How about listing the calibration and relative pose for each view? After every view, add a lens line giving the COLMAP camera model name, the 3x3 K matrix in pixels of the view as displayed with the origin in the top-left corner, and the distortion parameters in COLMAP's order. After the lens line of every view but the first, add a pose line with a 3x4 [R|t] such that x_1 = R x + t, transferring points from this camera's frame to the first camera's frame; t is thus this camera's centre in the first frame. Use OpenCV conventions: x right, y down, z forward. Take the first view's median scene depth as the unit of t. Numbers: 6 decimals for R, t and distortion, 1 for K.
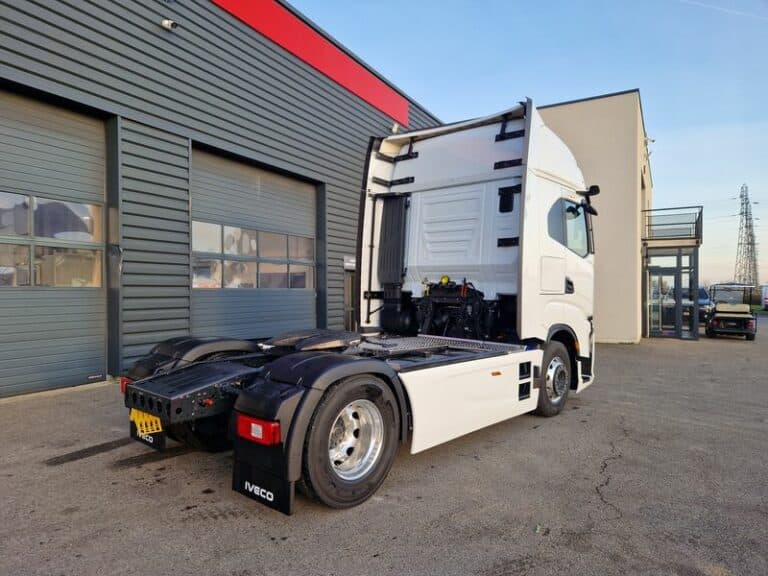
lens RADIAL K [[516.2, 0, 381.8], [0, 516.2, 293.6], [0, 0, 1]] dist [0.077645, -0.064164]
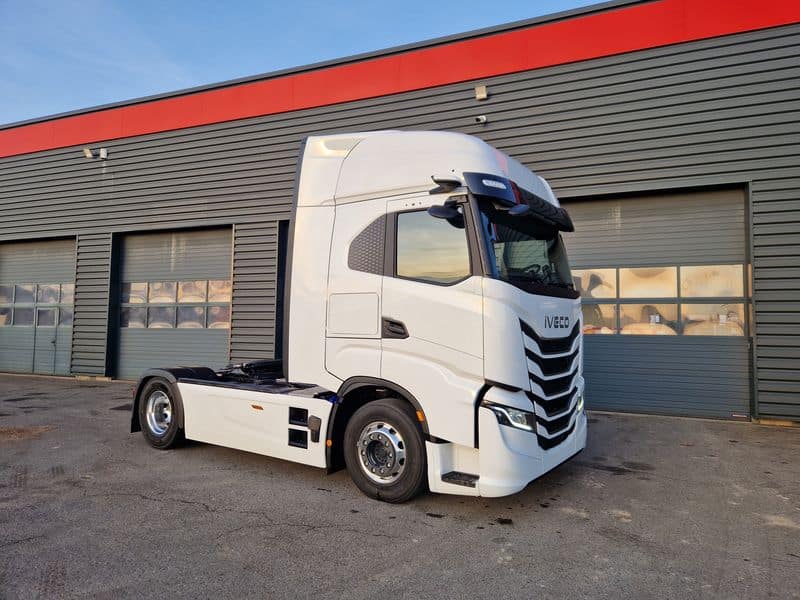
lens RADIAL K [[537.9, 0, 396.9], [0, 537.9, 297.9], [0, 0, 1]] dist [0.074710, -0.061719]
pose [[0.100483, -0.061820, -0.993016, 1.425148], [-0.019607, 0.997751, -0.064099, -0.010887], [0.994746, 0.025911, 0.099045, 1.183936]]
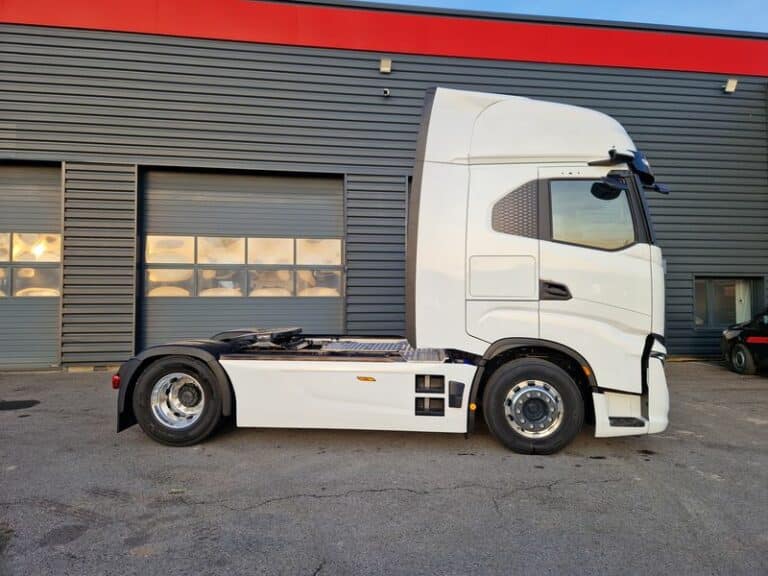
lens RADIAL K [[516.4, 0, 381.0], [0, 516.4, 286.0], [0, 0, 1]] dist [0.074710, -0.061719]
pose [[0.594130, -0.023791, -0.804017, 1.054856], [-0.003892, 0.999466, -0.032451, 0.006835], [0.804360, 0.022410, 0.593720, 0.428121]]
